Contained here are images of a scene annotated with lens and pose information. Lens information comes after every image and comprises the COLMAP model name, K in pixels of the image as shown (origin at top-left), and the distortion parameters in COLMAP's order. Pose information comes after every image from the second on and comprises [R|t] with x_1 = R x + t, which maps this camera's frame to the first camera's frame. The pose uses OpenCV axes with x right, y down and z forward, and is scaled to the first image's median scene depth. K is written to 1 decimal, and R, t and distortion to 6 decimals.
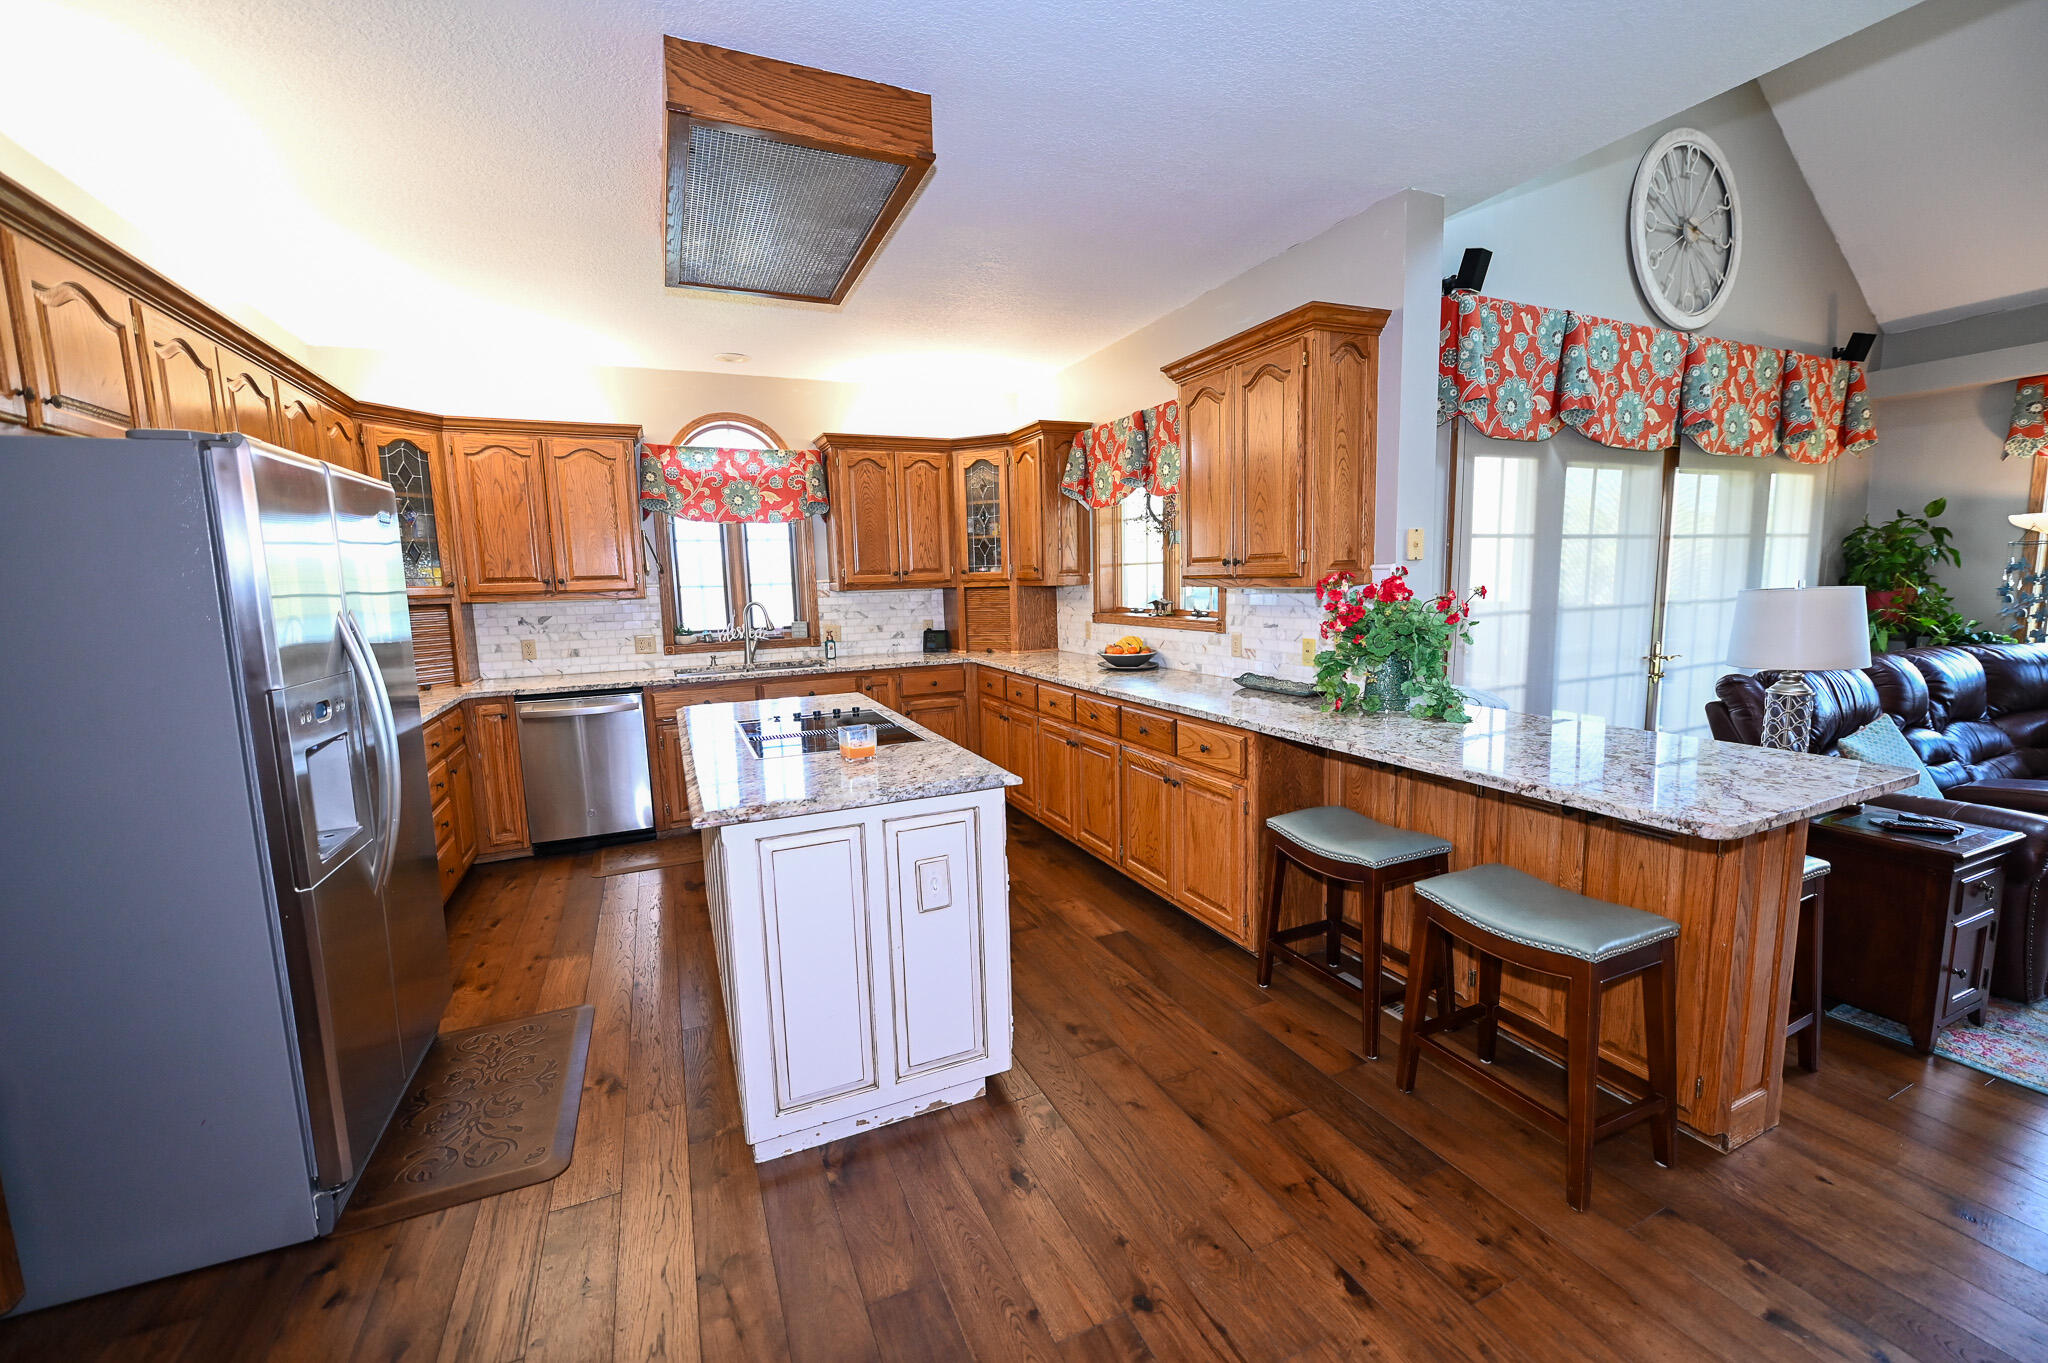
lens RADIAL K [[813.7, 0, 1031.2], [0, 813.7, 685.1], [0, 0, 1]] dist [-0.005865, -0.000233]
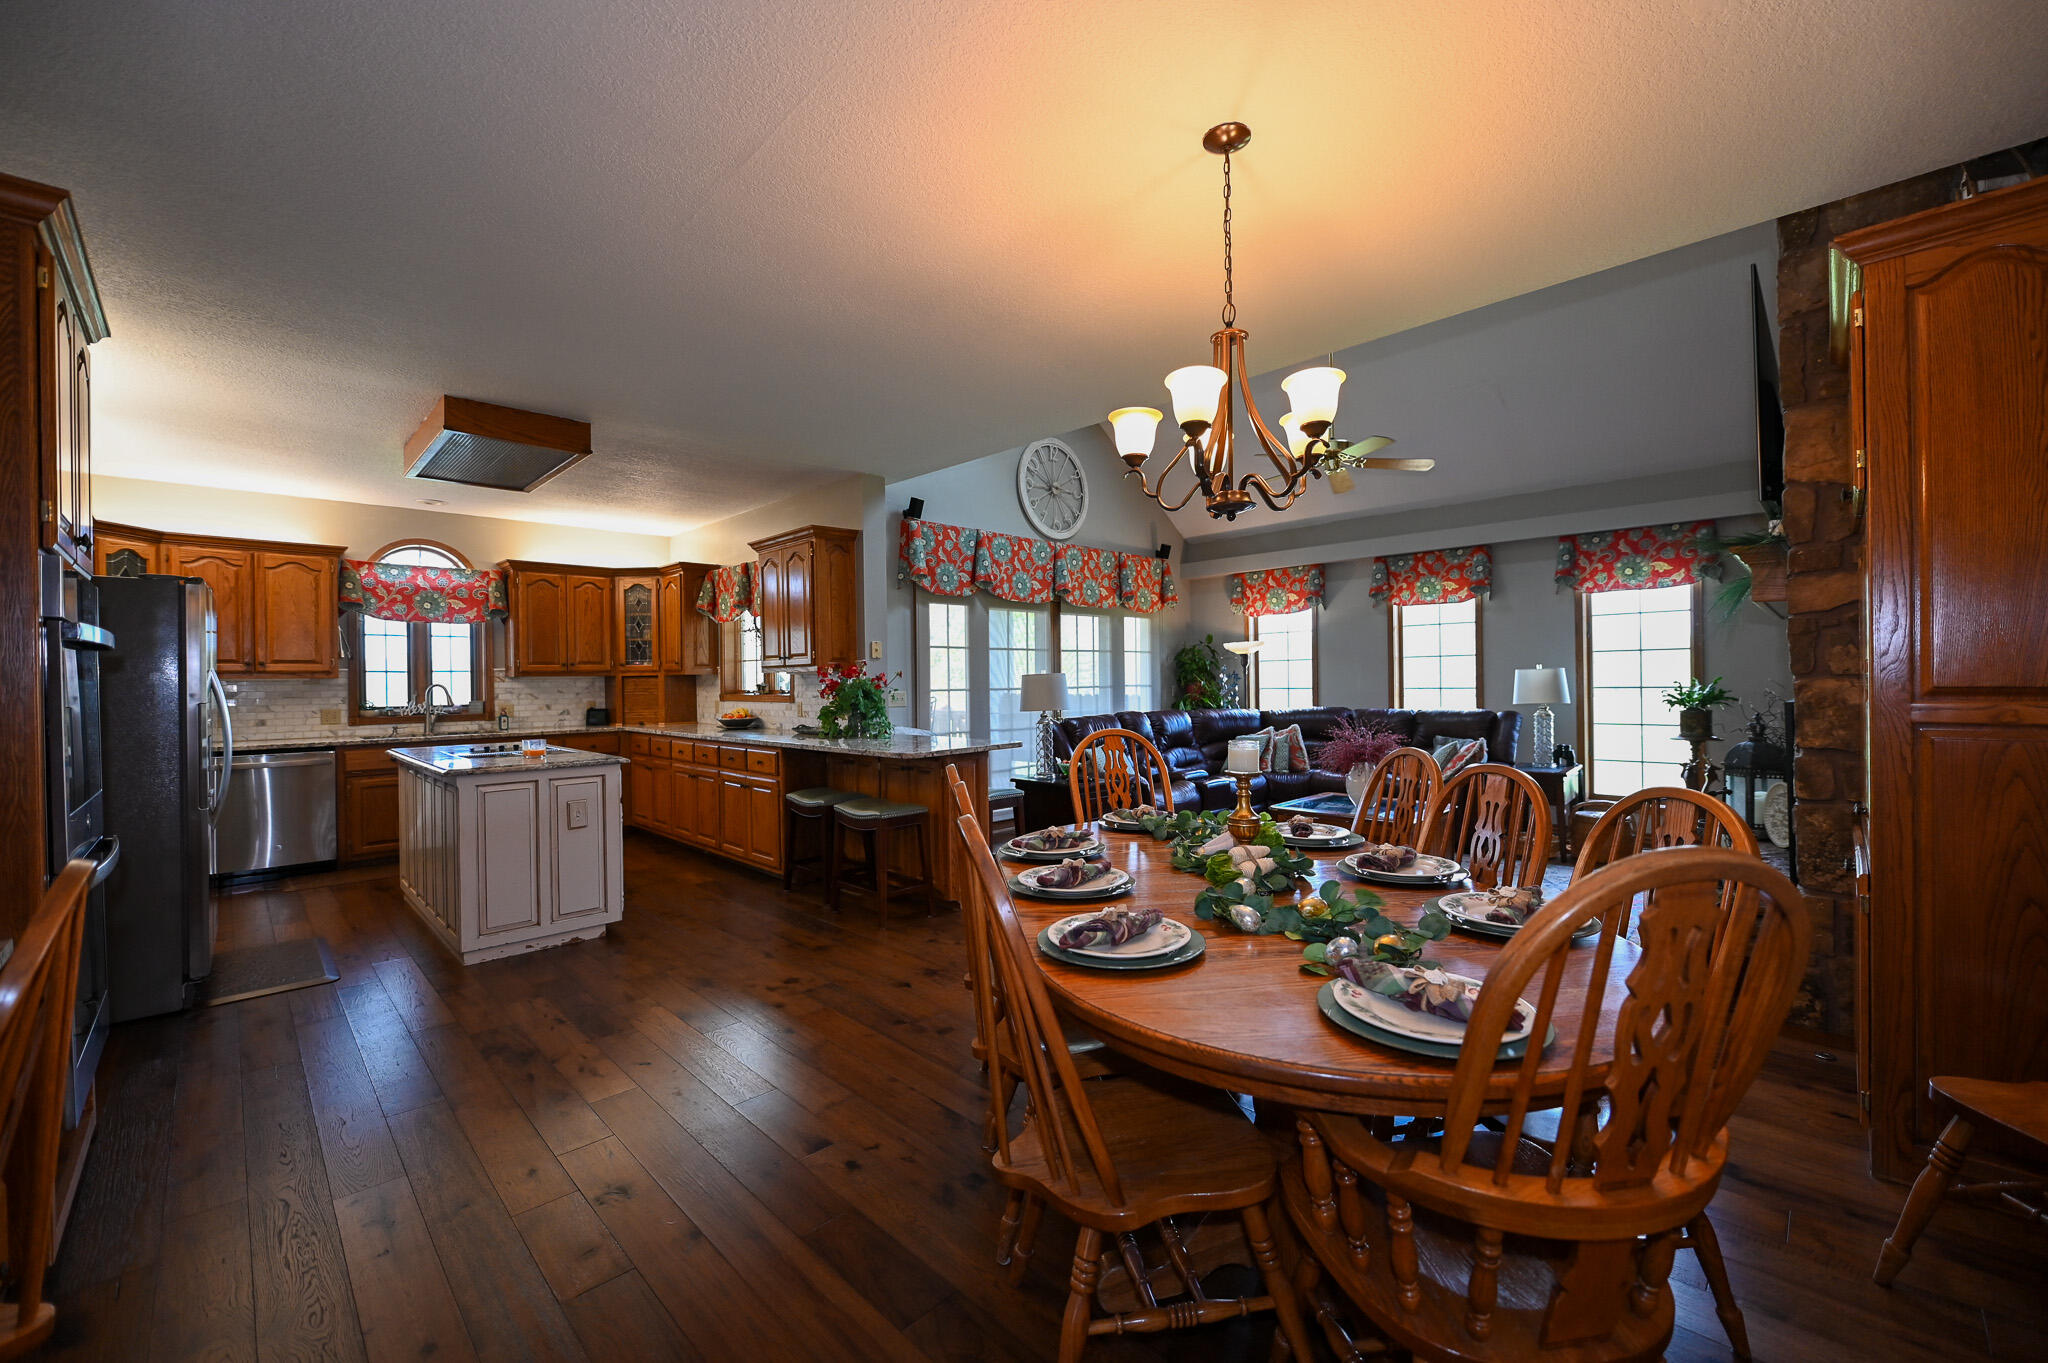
lens RADIAL K [[813.7, 0, 1032.3], [0, 813.7, 681.1], [0, 0, 1]] dist [-0.005865, -0.000233]
pose [[0.936980, 0.012849, 0.349146, 0.106367], [0.034946, 0.990866, -0.130247, 0.108444], [-0.347630, 0.134240, 0.927972, -0.599197]]
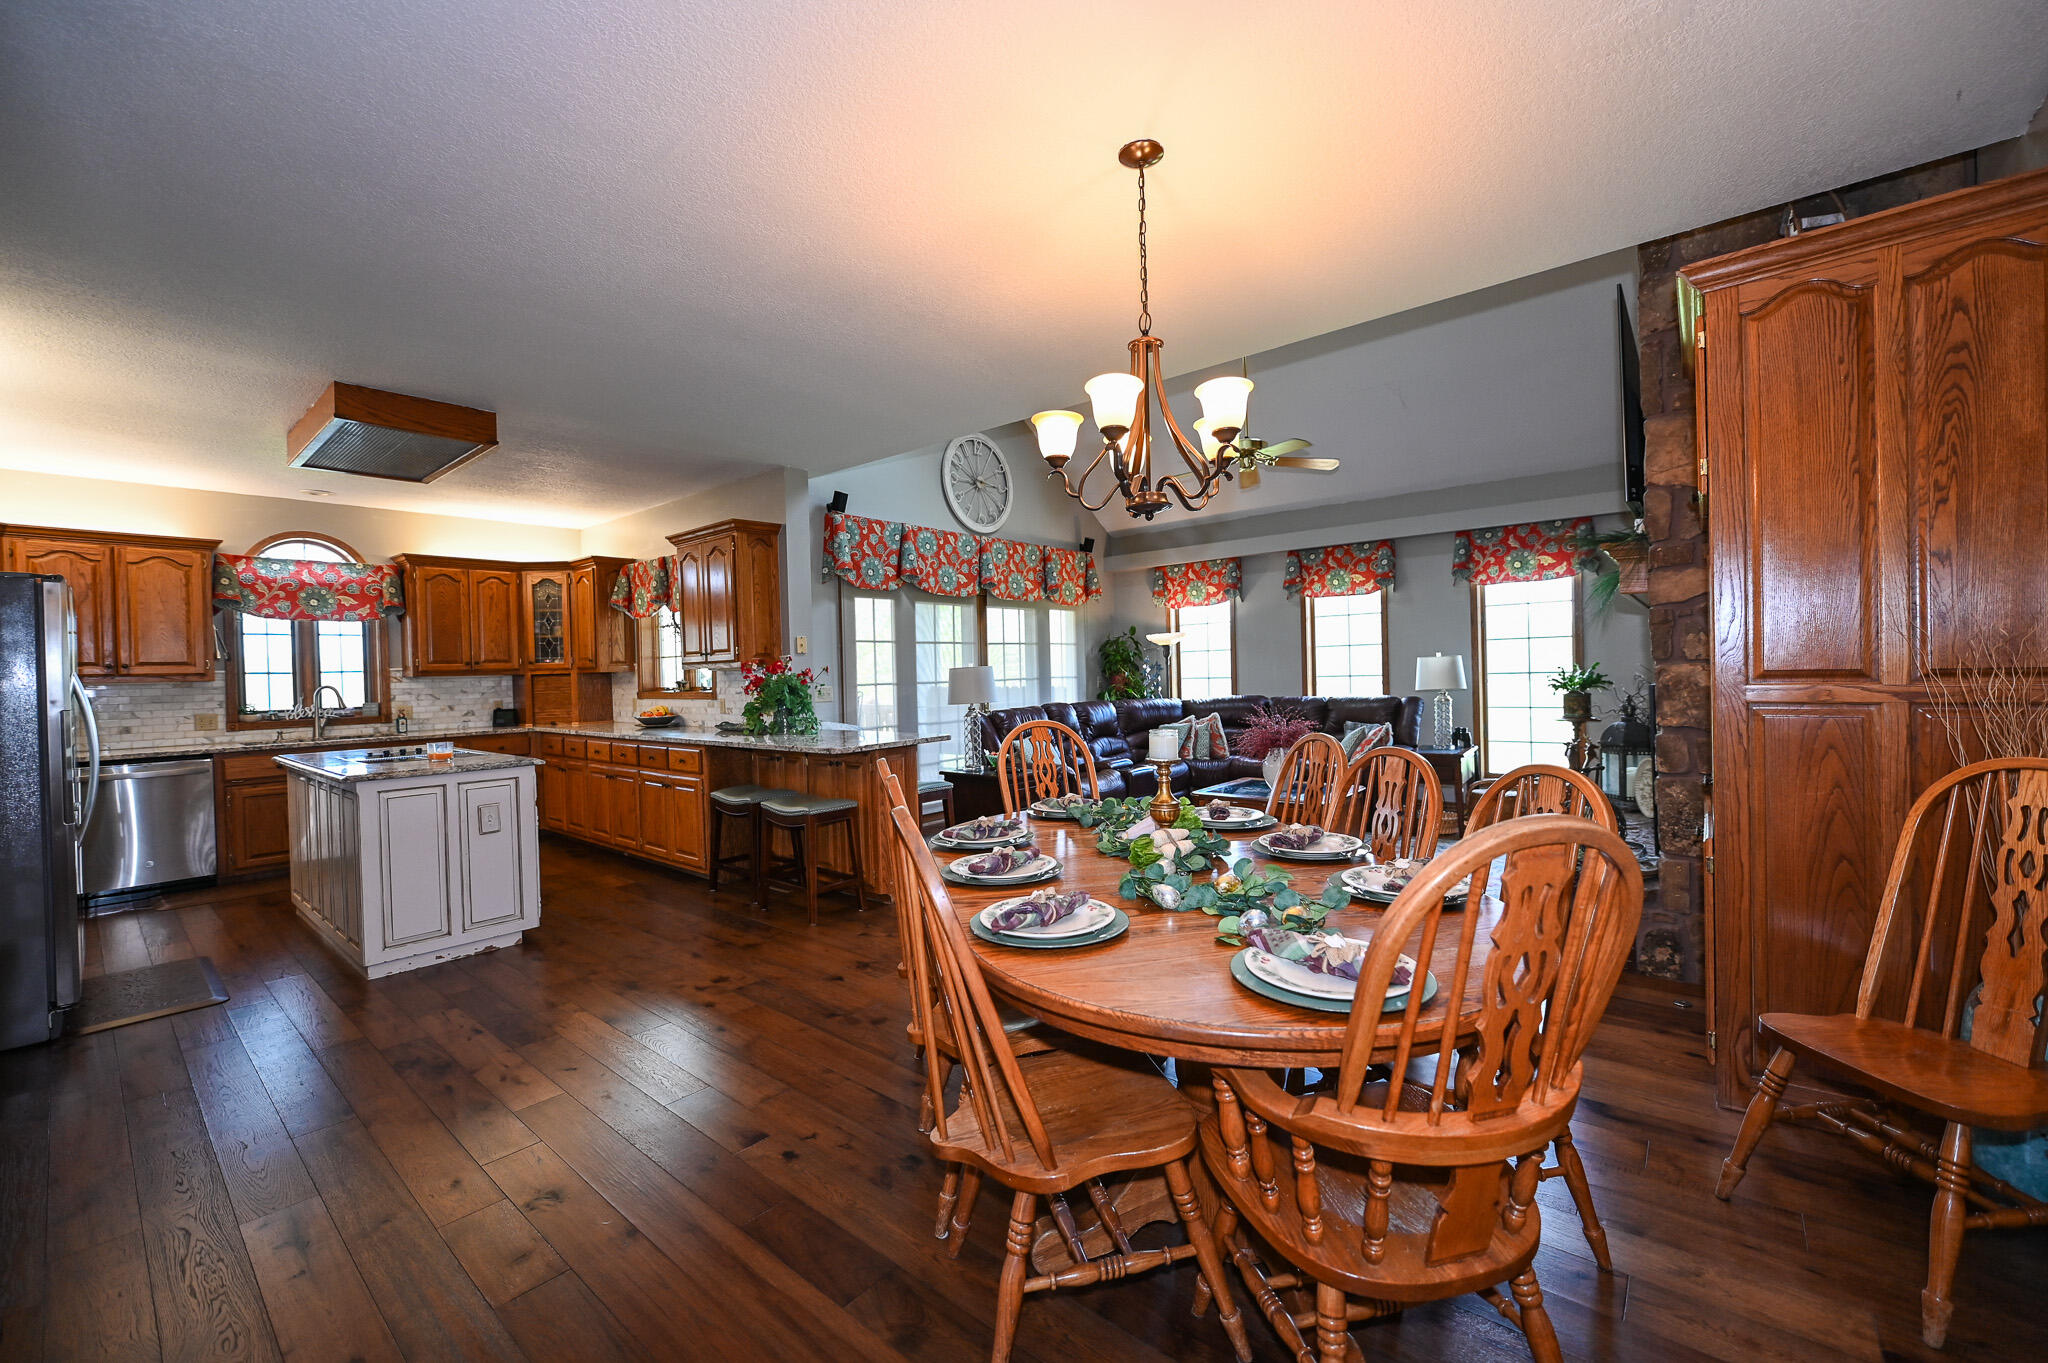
lens RADIAL K [[813.7, 0, 1030.8], [0, 813.7, 678.7], [0, 0, 1]] dist [-0.005865, -0.000233]
pose [[0.902663, -0.001920, 0.430343, 0.099355], [0.059054, 0.991083, -0.119448, 0.109236], [-0.426277, 0.133235, 0.894727, -0.613771]]
